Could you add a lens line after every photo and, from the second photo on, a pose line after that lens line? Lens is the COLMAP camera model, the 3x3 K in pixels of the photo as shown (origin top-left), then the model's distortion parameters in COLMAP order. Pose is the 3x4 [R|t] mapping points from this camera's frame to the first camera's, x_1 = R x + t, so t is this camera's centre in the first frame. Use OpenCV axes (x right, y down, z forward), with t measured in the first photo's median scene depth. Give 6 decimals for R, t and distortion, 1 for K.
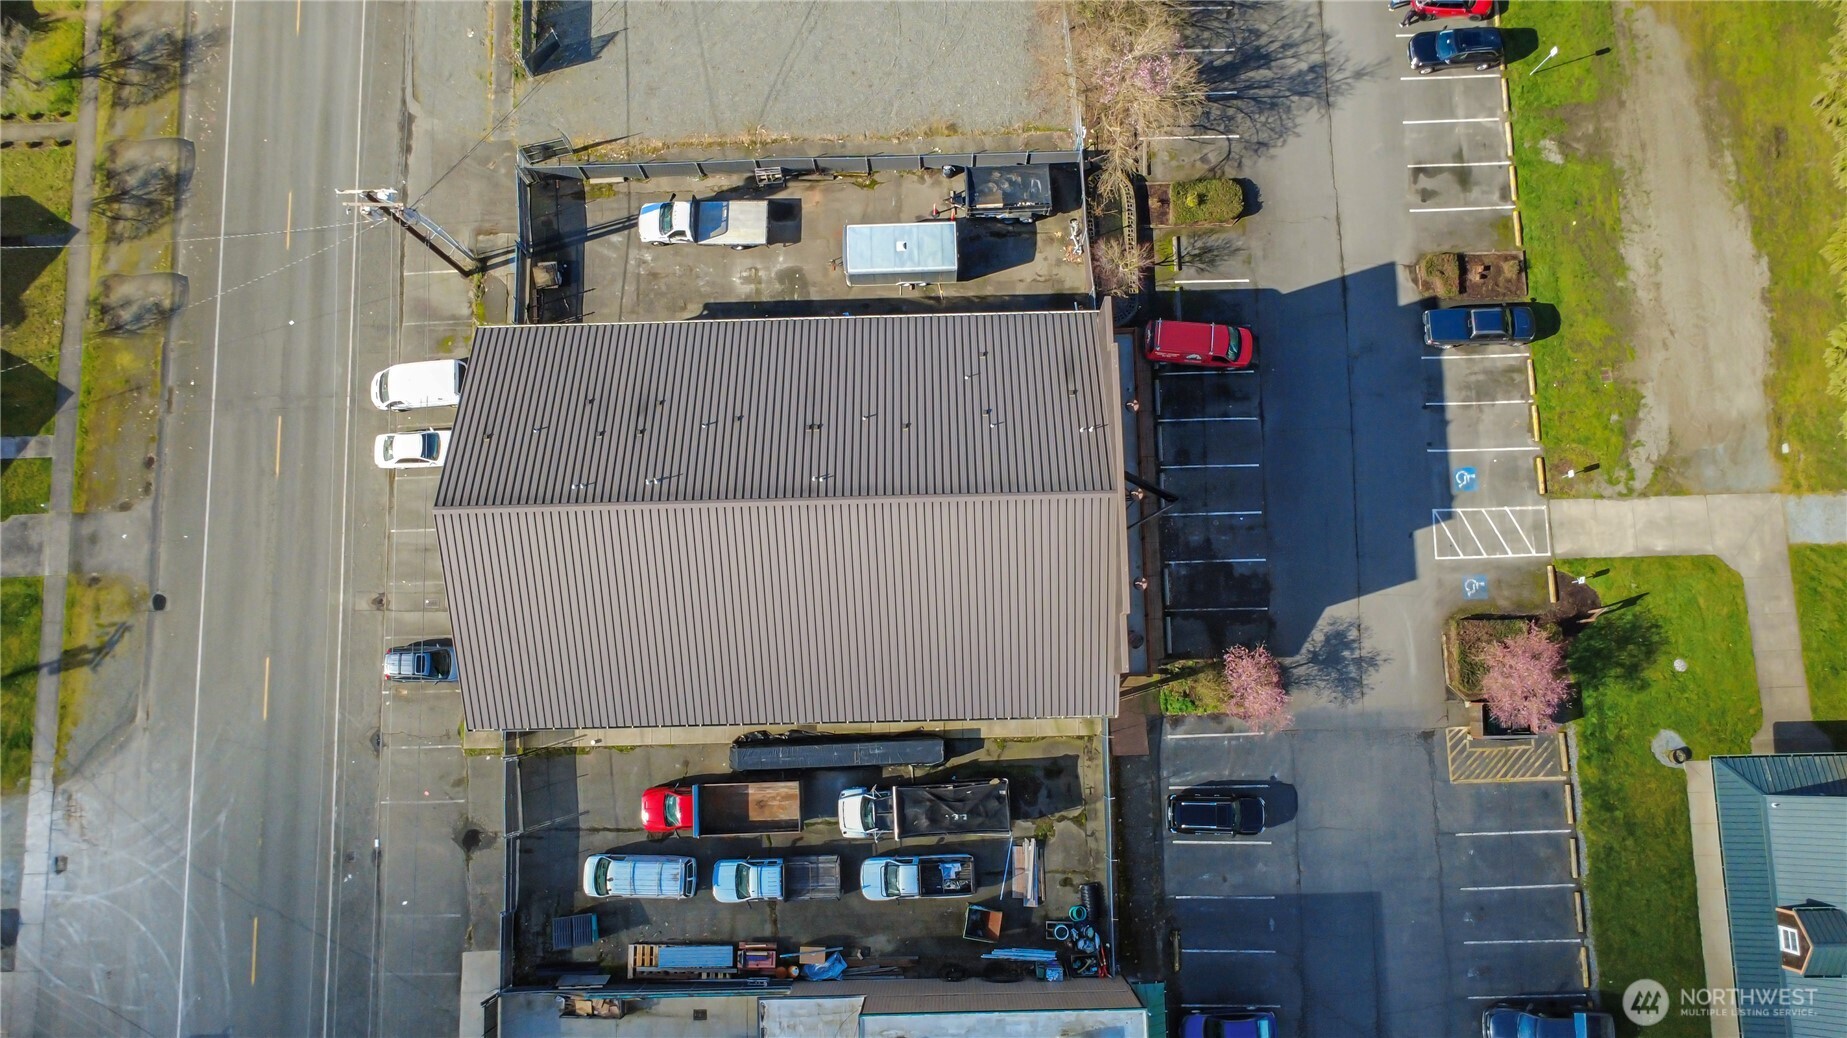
lens RADIAL K [[1342.8, 0, 923.5], [0, 1342.8, 519.0], [0, 0, 1]] dist [0.000485, -0.000122]
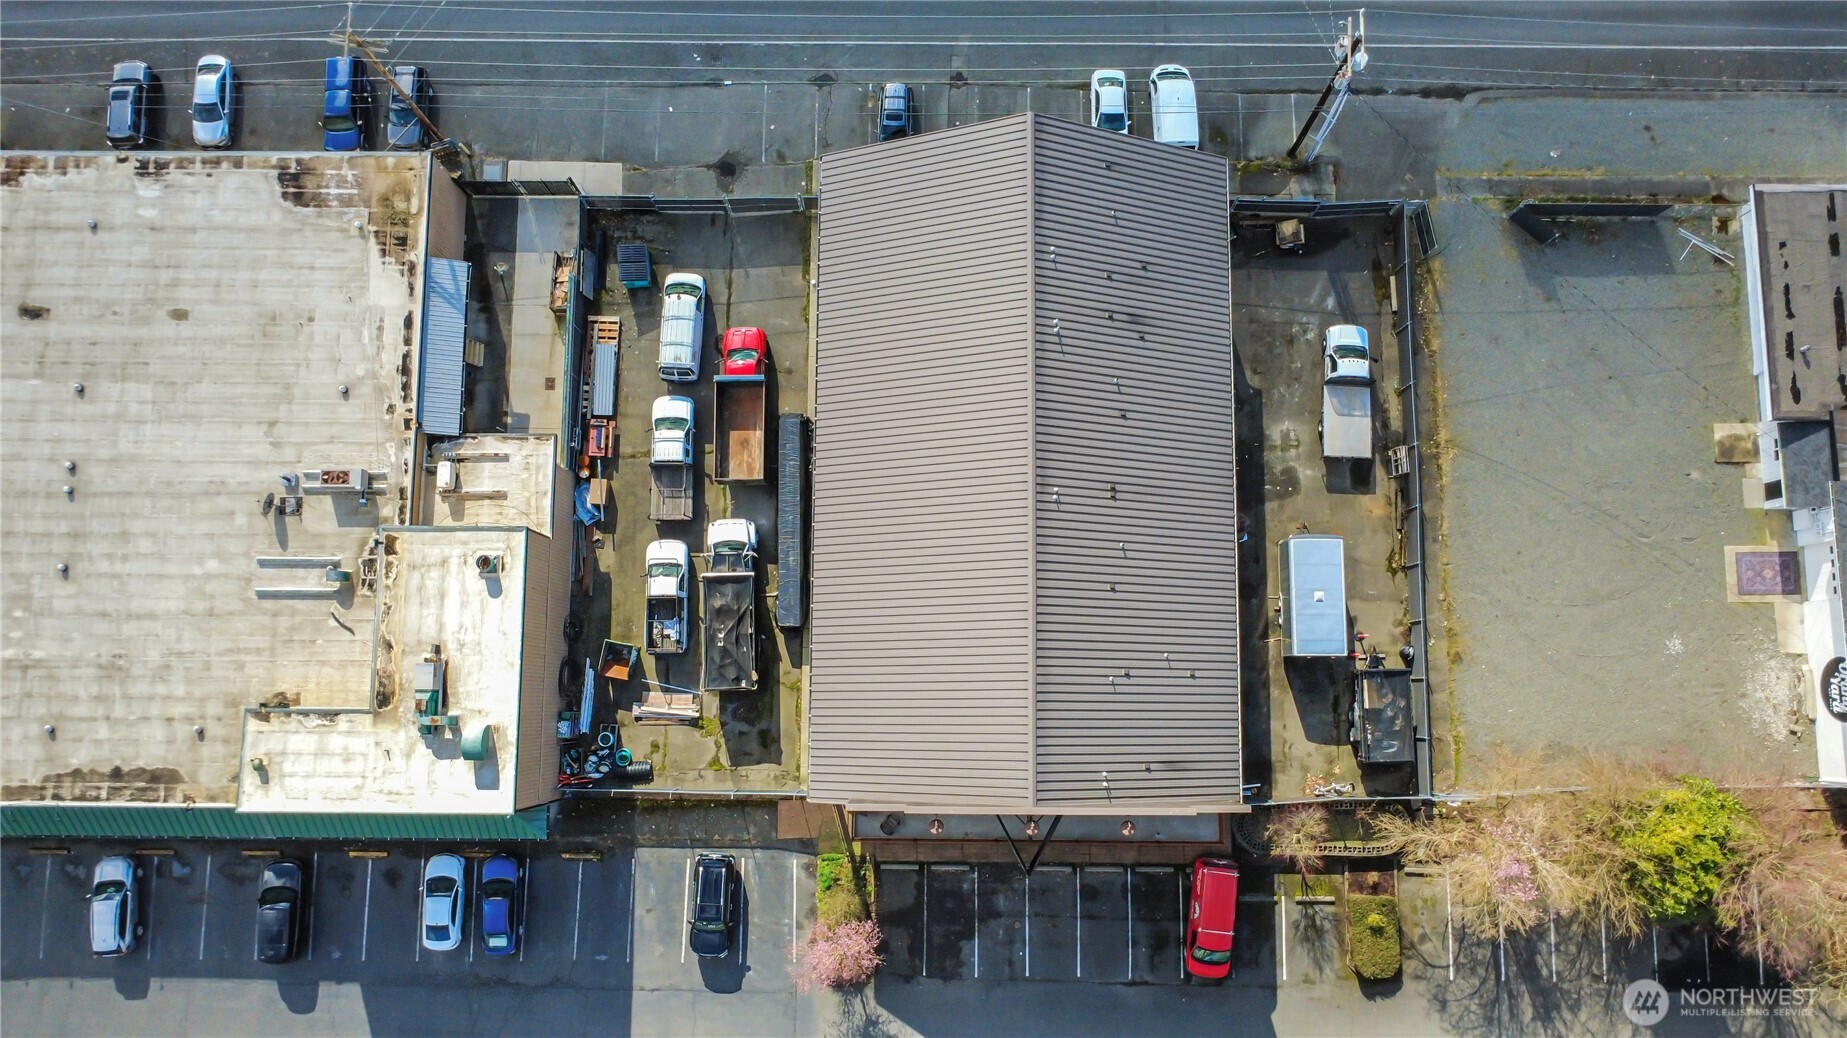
lens RADIAL K [[1342.8, 0, 923.5], [0, 1342.8, 519.0], [0, 0, 1]] dist [0.000485, -0.000122]
pose [[-0.030657, 0.992741, -0.116303, 0.047035], [-0.989024, -0.013302, 0.147156, -0.066897], [0.144541, 0.119537, 0.982252, 0.033718]]
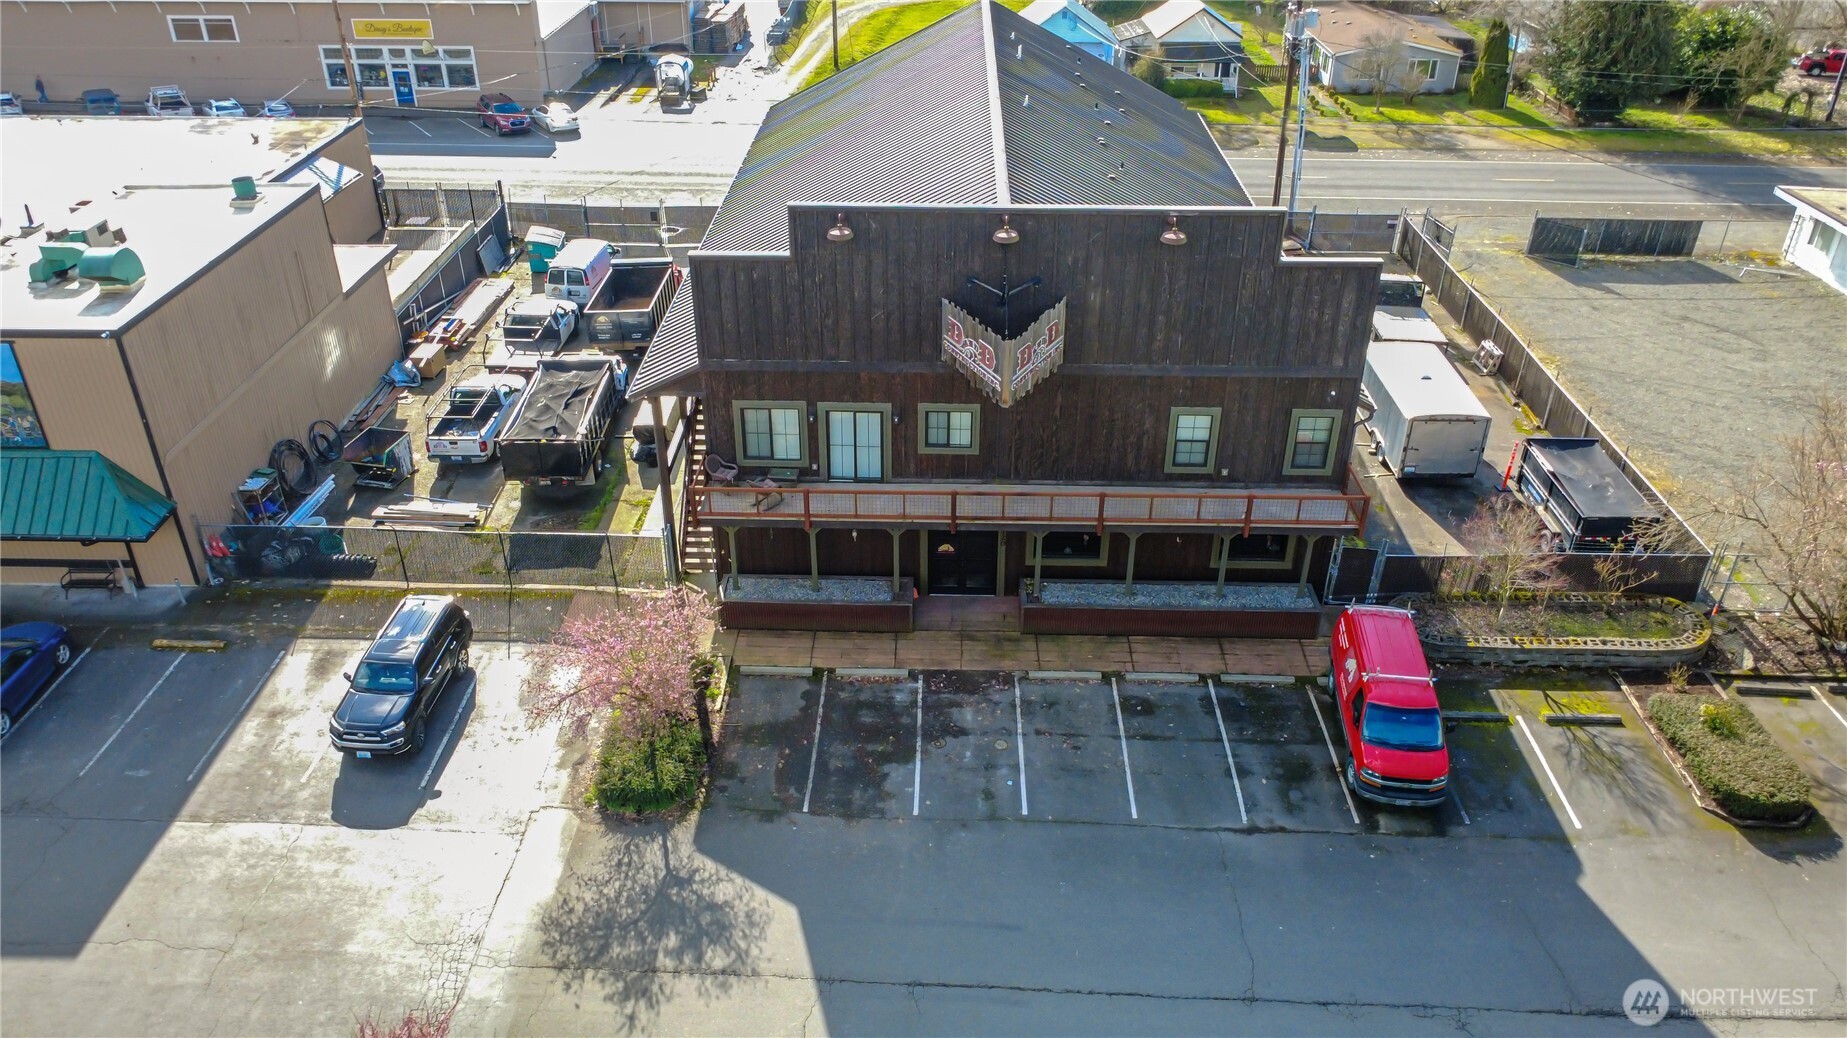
lens RADIAL K [[1342.8, 0, 923.5], [0, 1342.8, 519.0], [0, 0, 1]] dist [0.000485, -0.000122]
pose [[-0.045648, 0.523178, -0.851000, 0.576562], [-0.989644, 0.092370, 0.109873, -0.029268], [0.136090, 0.847203, 0.513544, 0.690721]]
